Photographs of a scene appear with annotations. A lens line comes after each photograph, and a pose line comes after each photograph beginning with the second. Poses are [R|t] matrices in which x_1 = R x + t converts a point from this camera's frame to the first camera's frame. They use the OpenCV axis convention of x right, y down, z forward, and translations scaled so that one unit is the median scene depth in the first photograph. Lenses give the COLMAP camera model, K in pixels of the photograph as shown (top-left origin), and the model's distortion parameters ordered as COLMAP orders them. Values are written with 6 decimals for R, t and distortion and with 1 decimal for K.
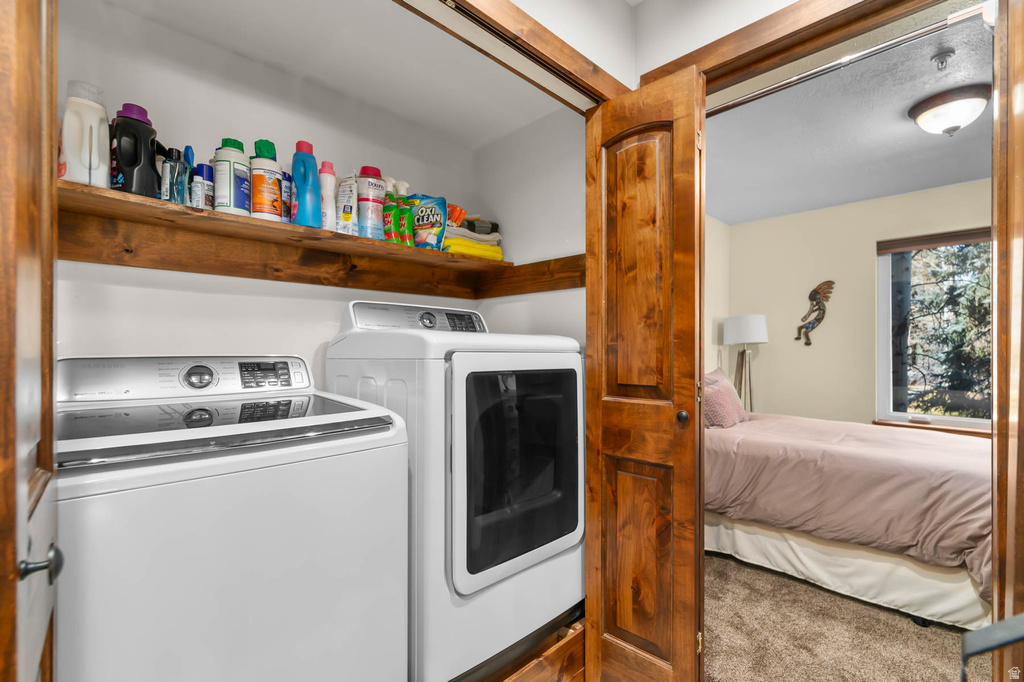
lens RADIAL K [[454.4, 0, 531.2], [0, 454.4, 352.2], [0, 0, 1]] dist [0.003240, 0.000315]
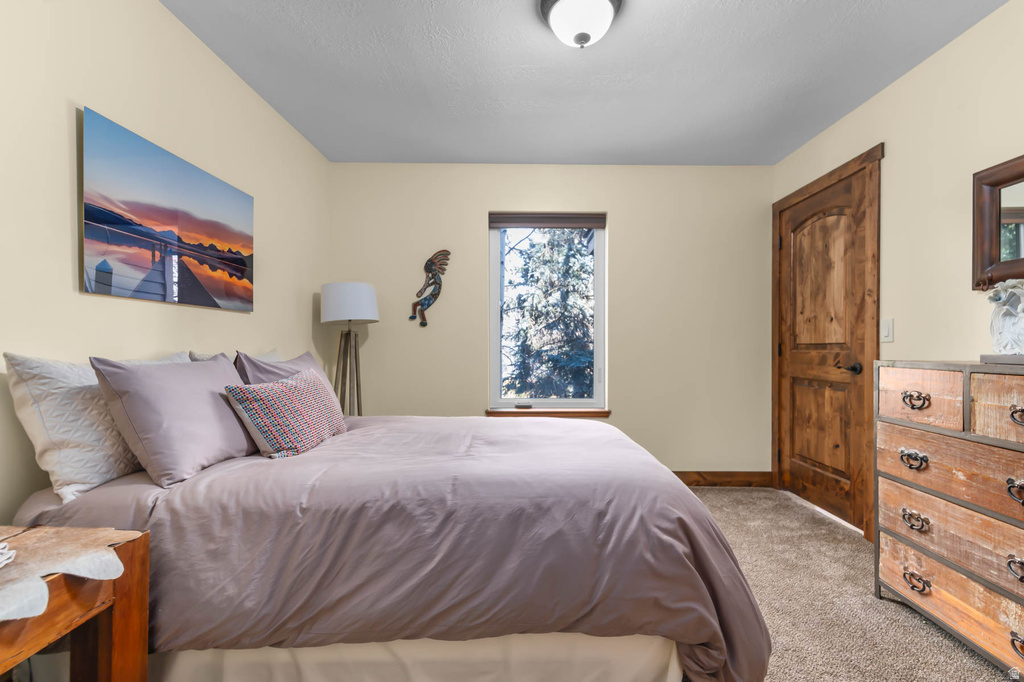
lens RADIAL K [[454.4, 0, 514.1], [0, 454.4, 347.7], [0, 0, 1]] dist [0.003240, 0.000315]
pose [[0.730535, -0.001996, 0.682872, 0.164808], [0.006083, 0.999975, -0.003585, 0.028592], [-0.682848, 0.006773, 0.730529, 0.285324]]
